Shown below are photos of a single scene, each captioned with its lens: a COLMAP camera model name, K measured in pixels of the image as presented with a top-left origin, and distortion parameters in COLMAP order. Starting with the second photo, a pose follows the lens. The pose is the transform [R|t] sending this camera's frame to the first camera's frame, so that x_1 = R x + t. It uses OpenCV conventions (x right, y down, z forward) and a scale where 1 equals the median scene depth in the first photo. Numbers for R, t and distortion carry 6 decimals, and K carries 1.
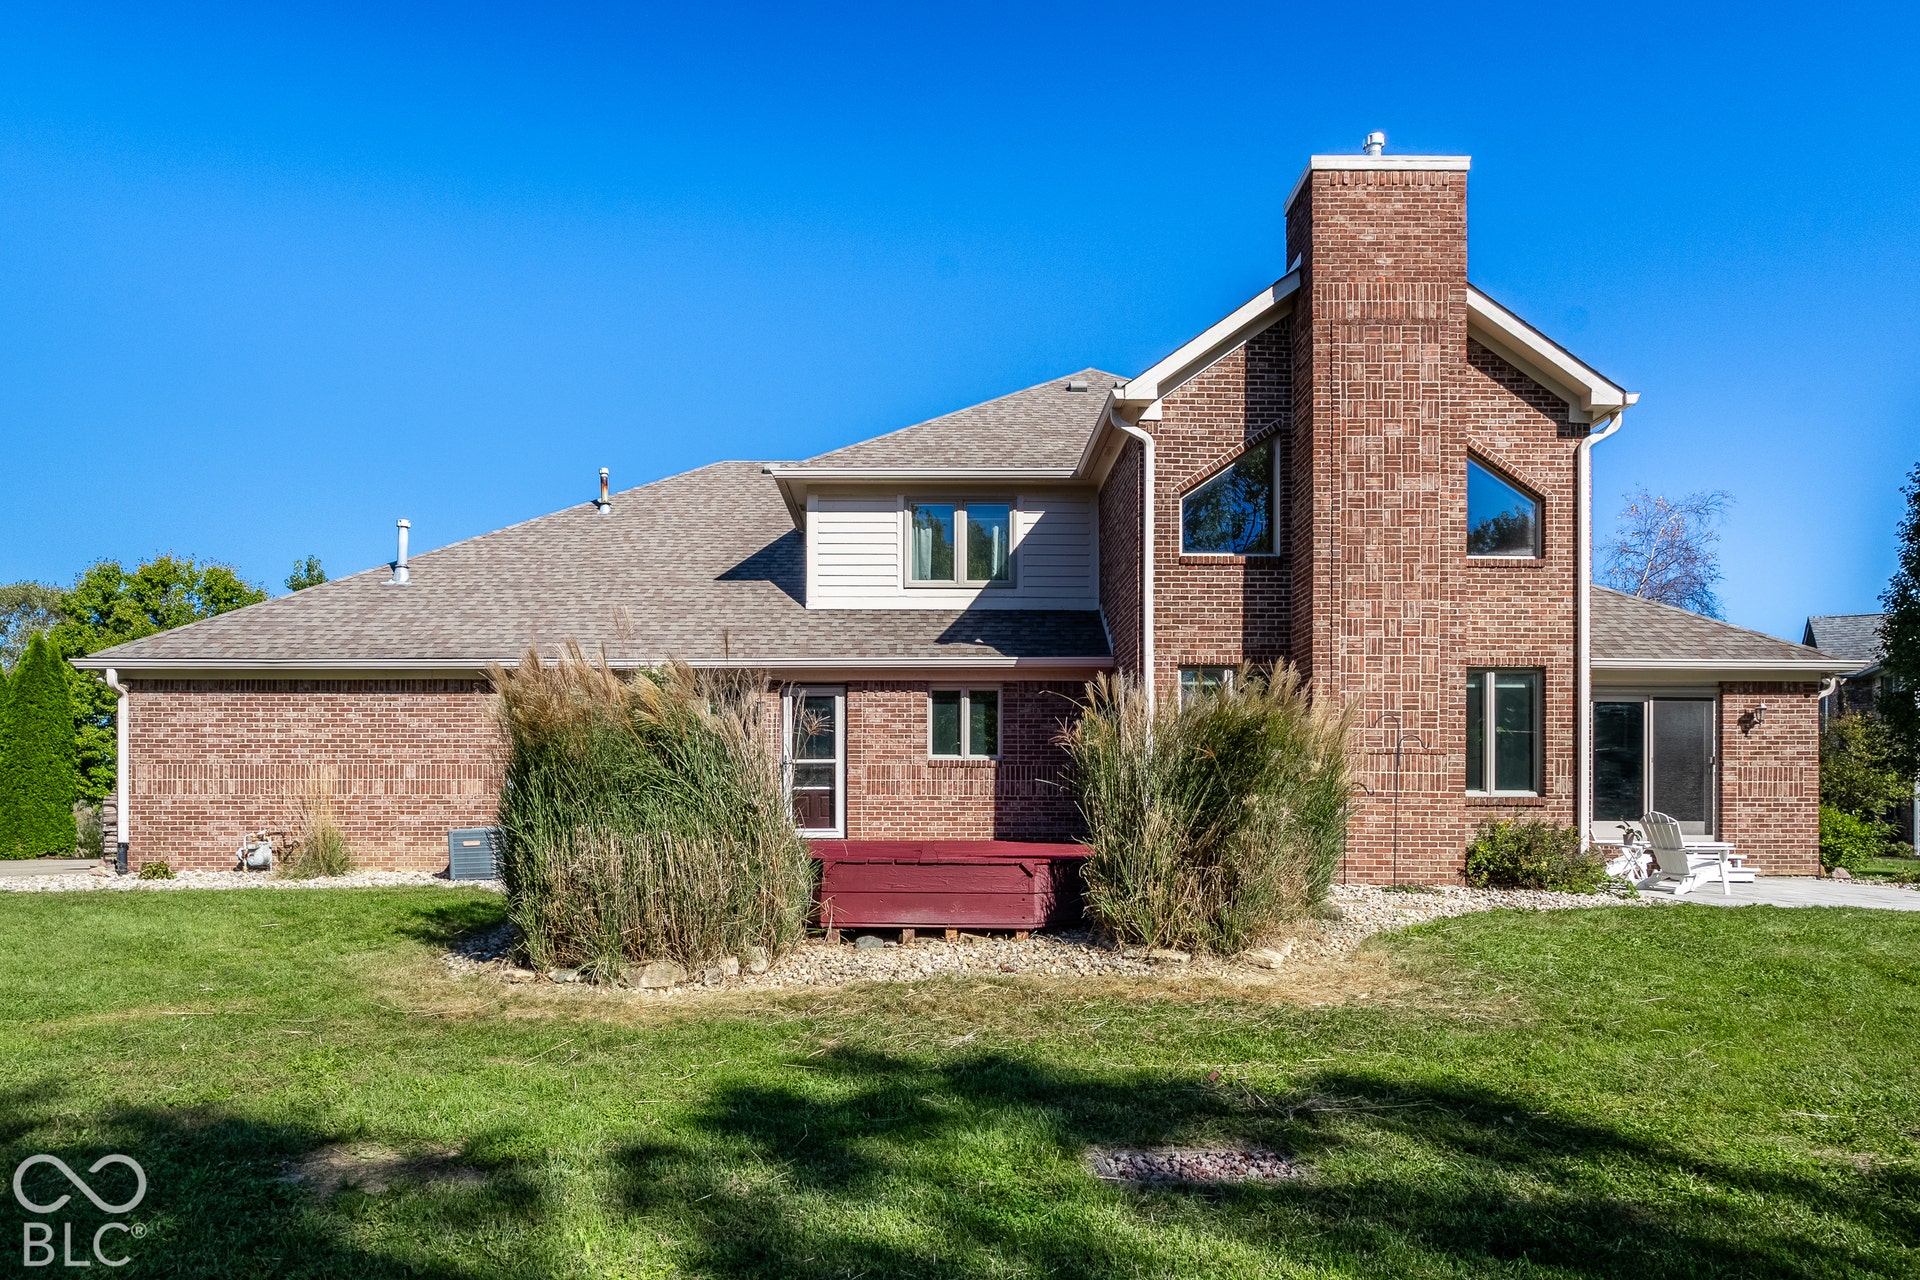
lens RADIAL K [[1182.2, 0, 925.1], [0, 1182.2, 819.1], [0, 0, 1]] dist [-0.014015, 0.001860]
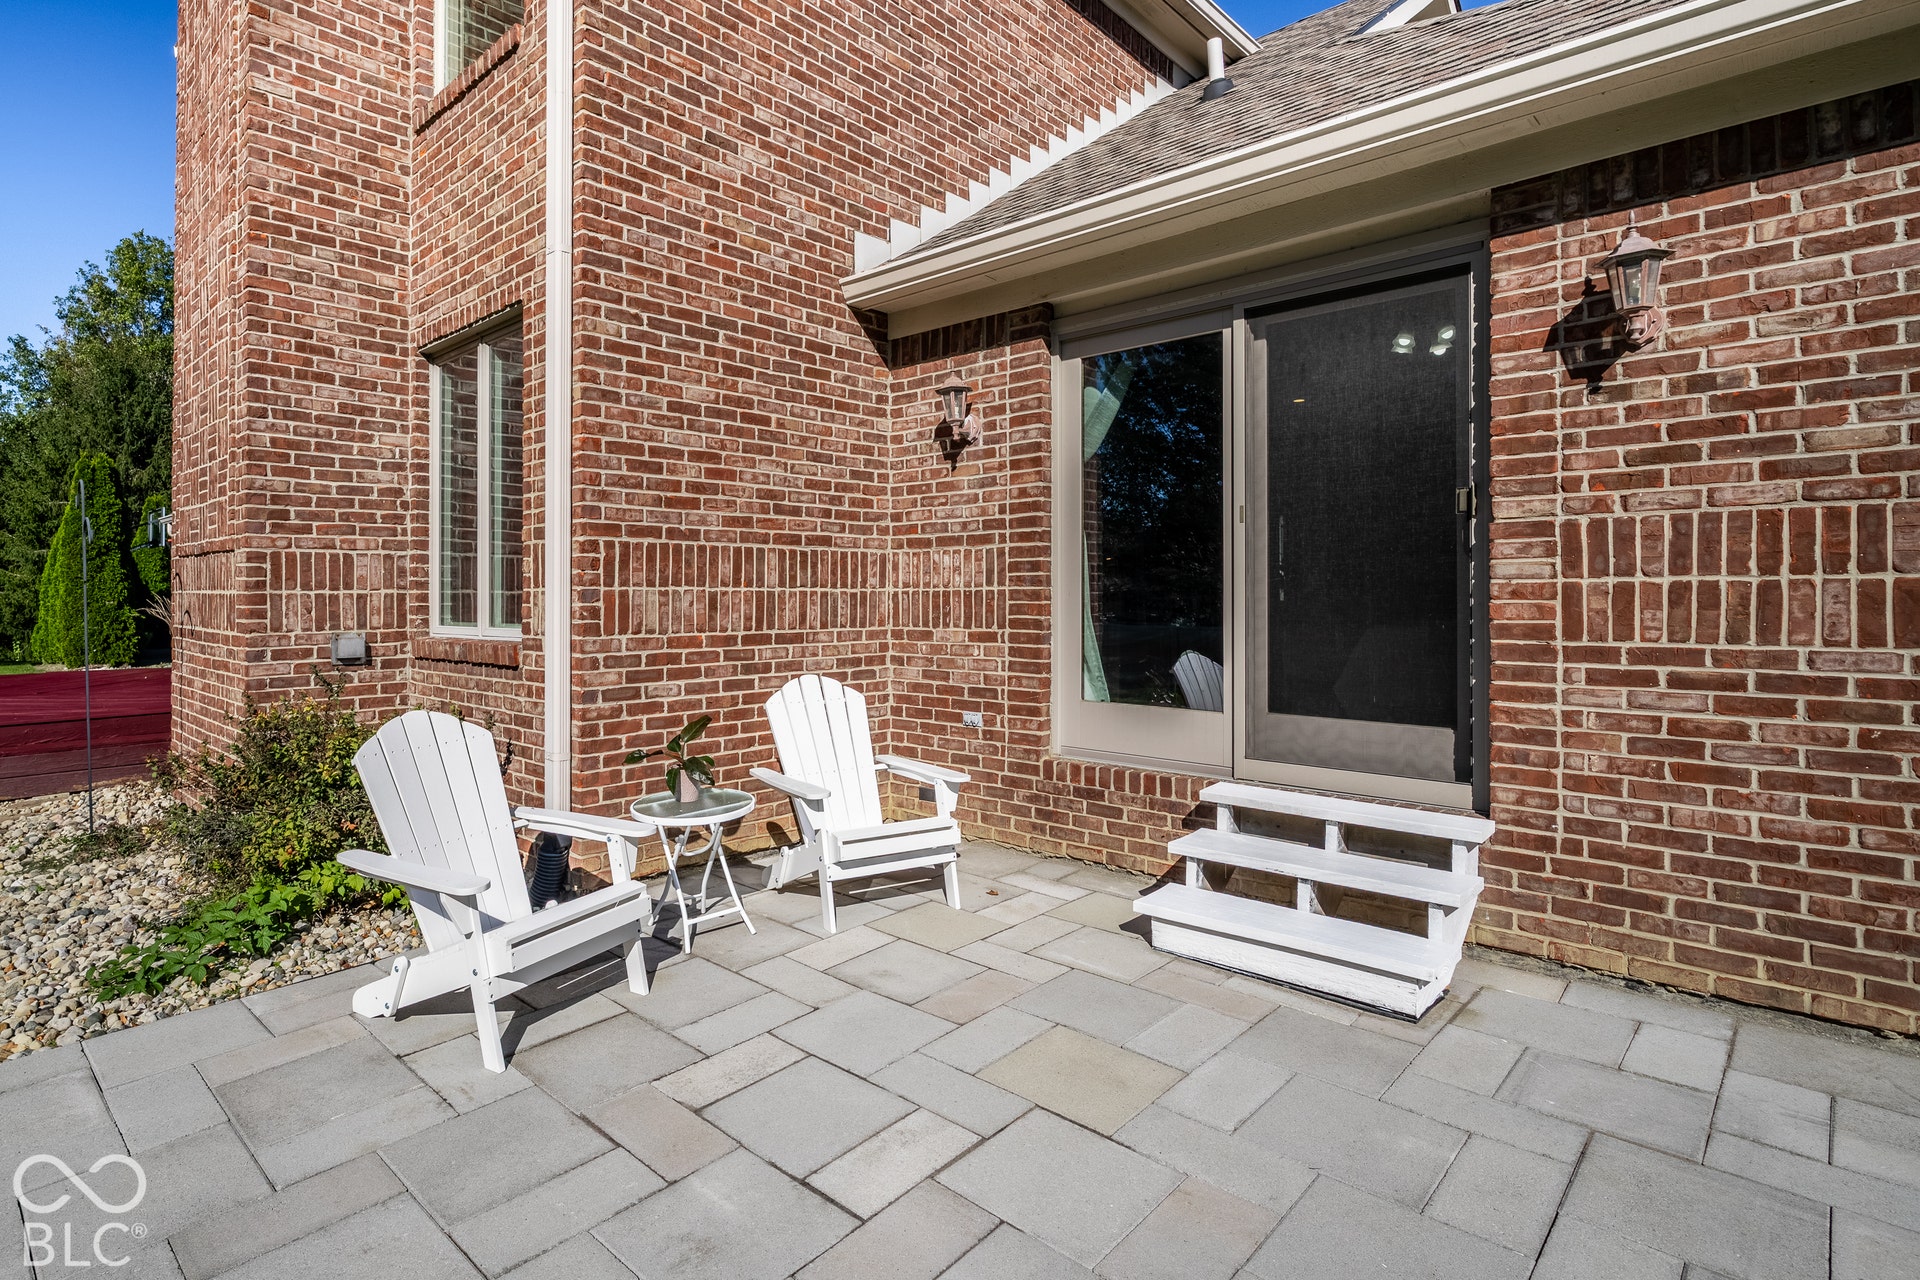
lens RADIAL K [[977.1, 0, 874.4], [0, 977.1, 591.8], [0, 0, 1]] dist [-0.006298, 0.000351]
pose [[0.713474, -0.010631, -0.700601, 0.828687], [0.002223, 0.999914, -0.012910, -0.030784], [0.700678, 0.007654, 0.713437, 0.855087]]
